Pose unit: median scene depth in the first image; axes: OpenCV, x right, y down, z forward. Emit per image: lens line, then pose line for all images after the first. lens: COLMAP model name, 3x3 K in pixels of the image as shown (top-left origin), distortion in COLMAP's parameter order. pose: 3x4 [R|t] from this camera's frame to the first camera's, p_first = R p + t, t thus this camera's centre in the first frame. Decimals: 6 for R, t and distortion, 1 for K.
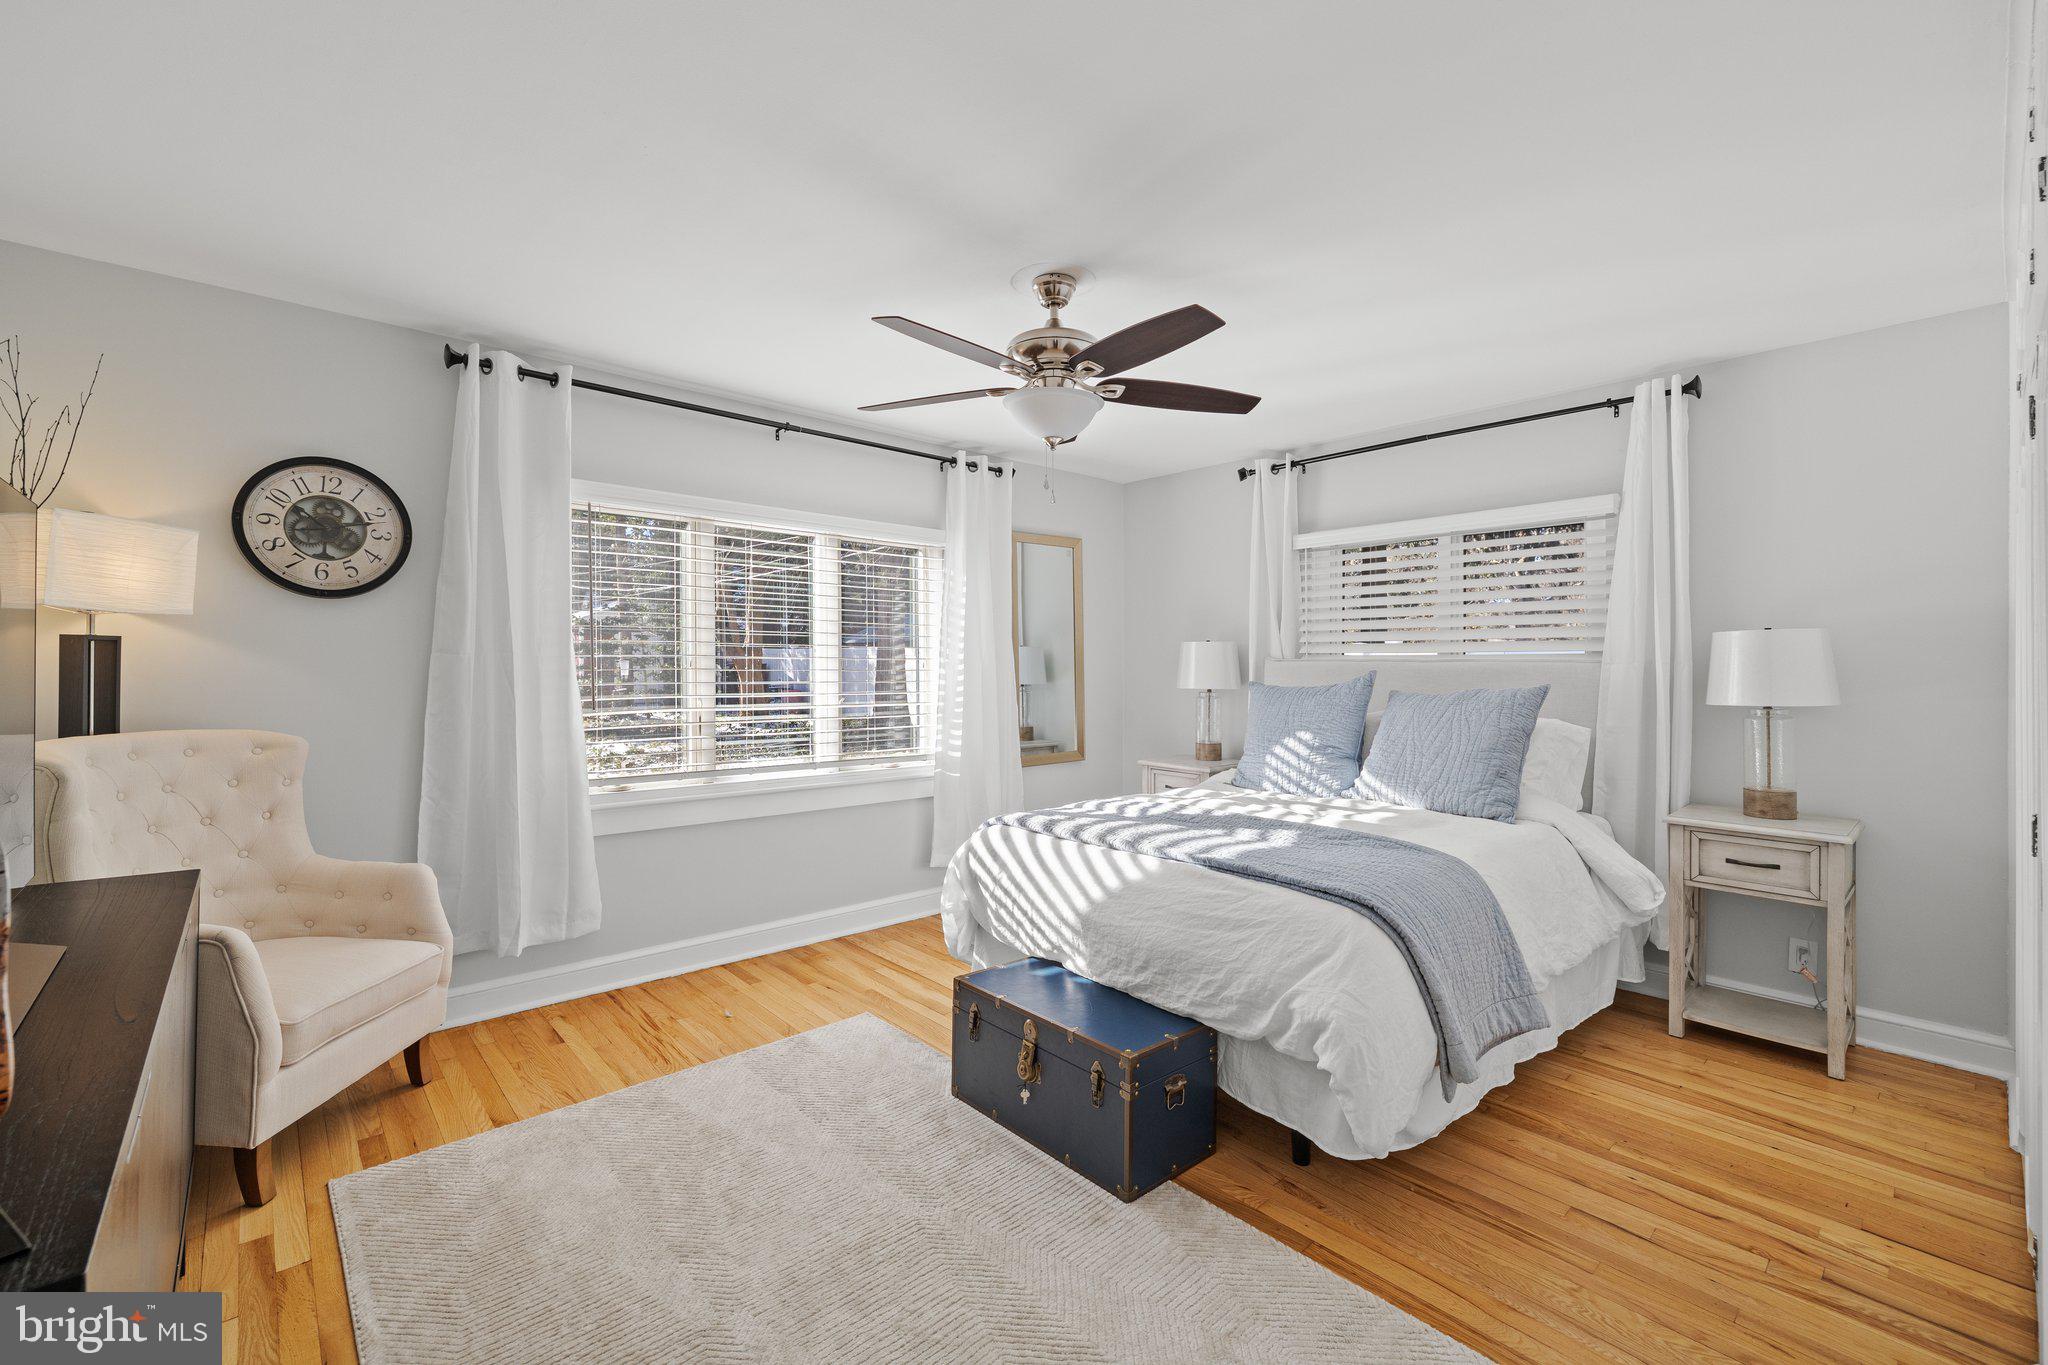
lens RADIAL K [[870.2, 0, 1023.8], [0, 870.2, 660.4], [0, 0, 1]] dist [0.002072, 0.000282]
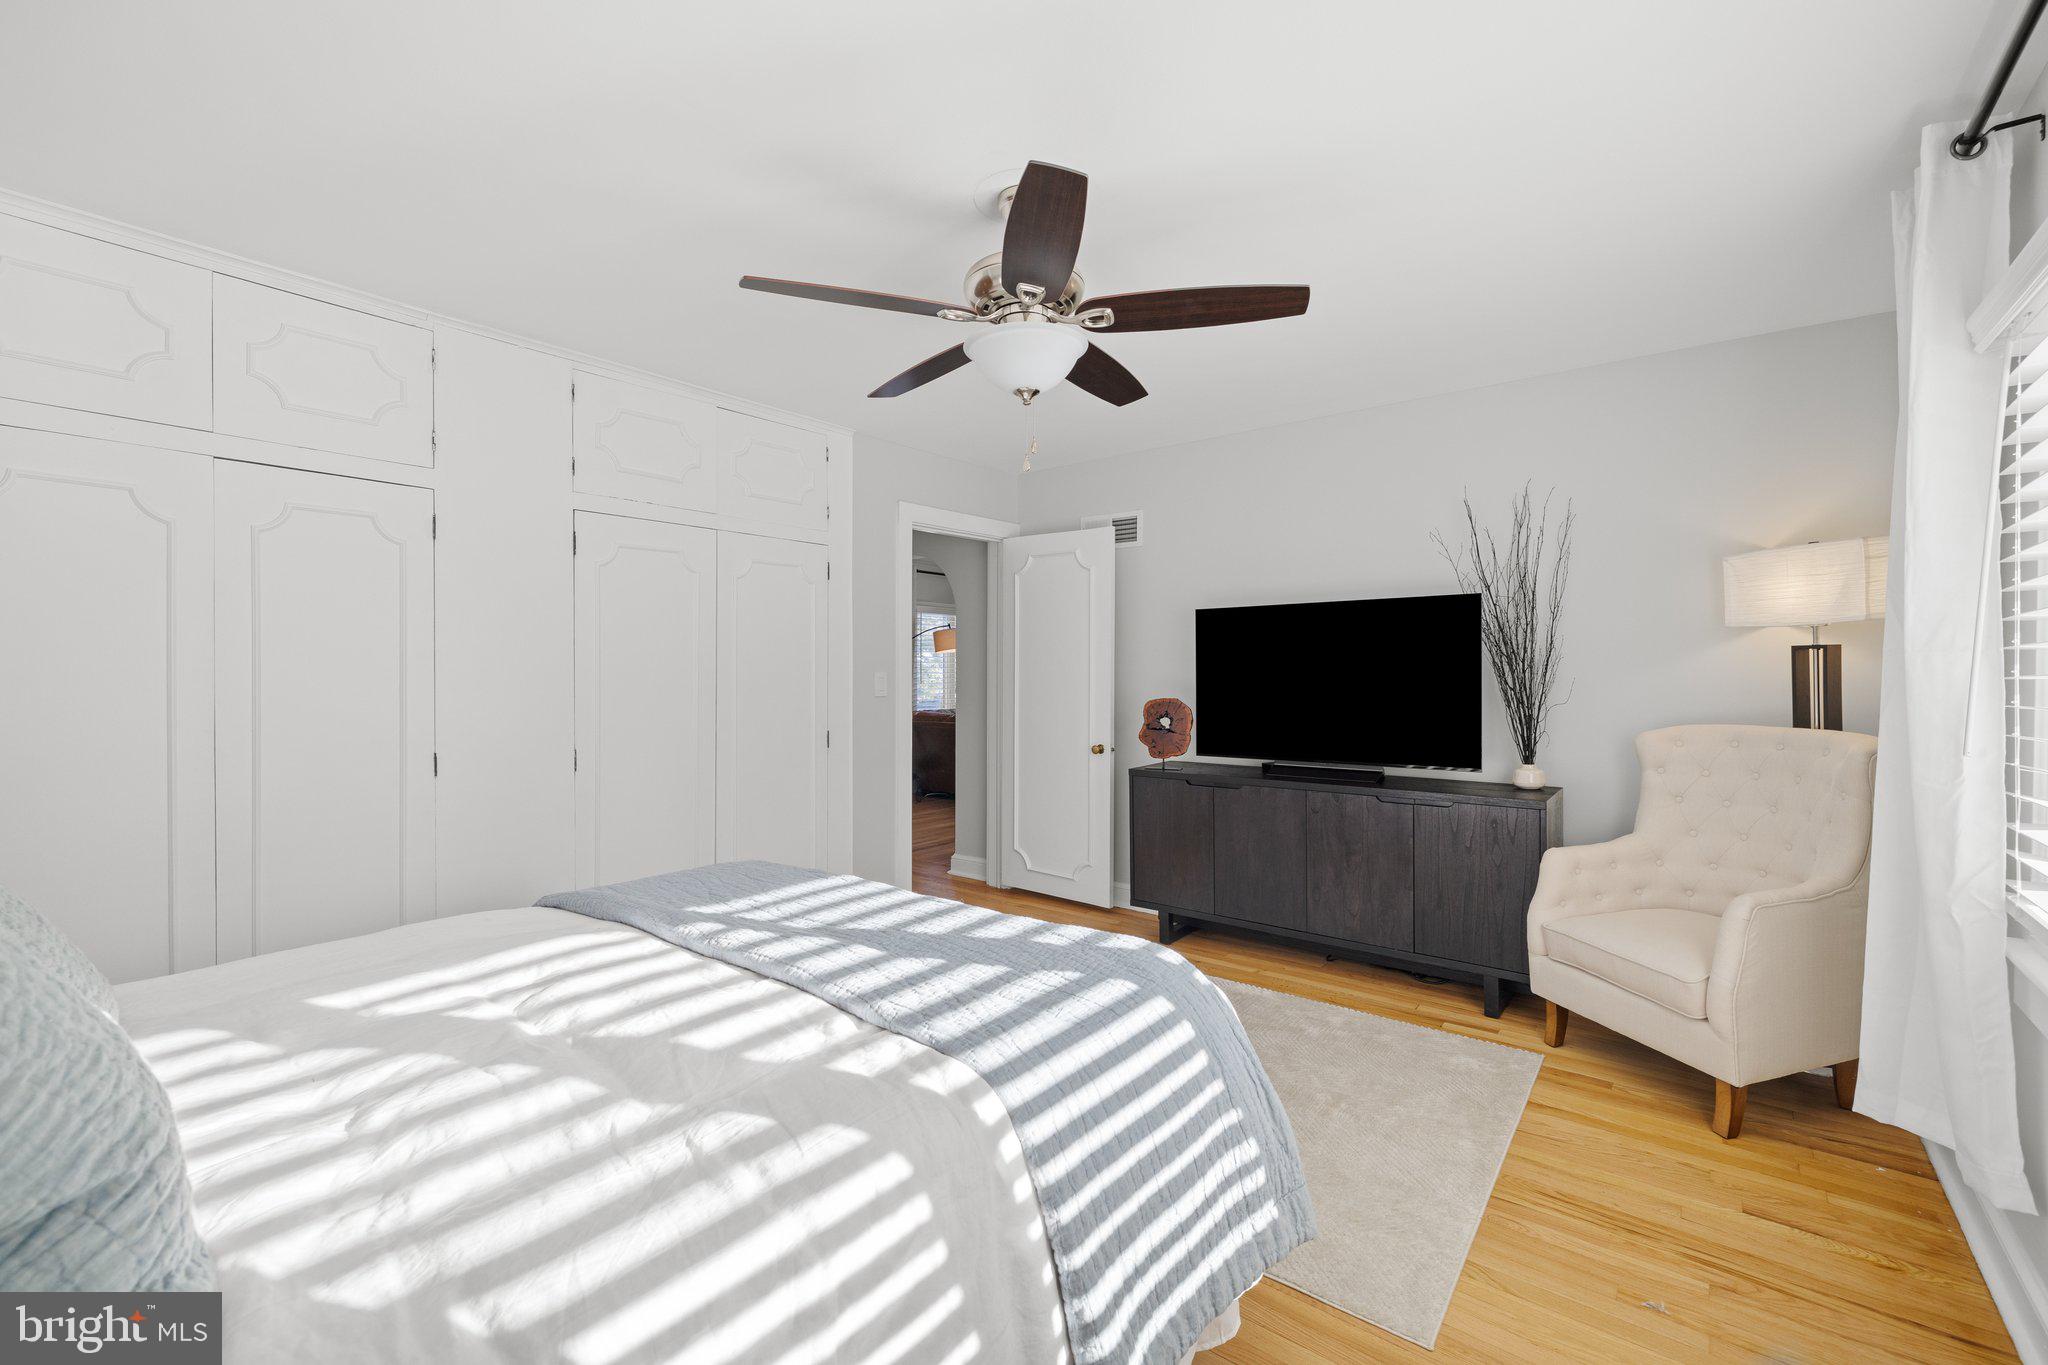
lens RADIAL K [[870.2, 0, 1023.8], [0, 870.2, 660.4], [0, 0, 1]] dist [0.002072, 0.000282]
pose [[-0.985929, 0.000557, -0.167164, 0.197579], [0.001879, 0.999968, -0.007756, -0.001050], [0.167154, -0.007961, -0.985899, 1.980582]]
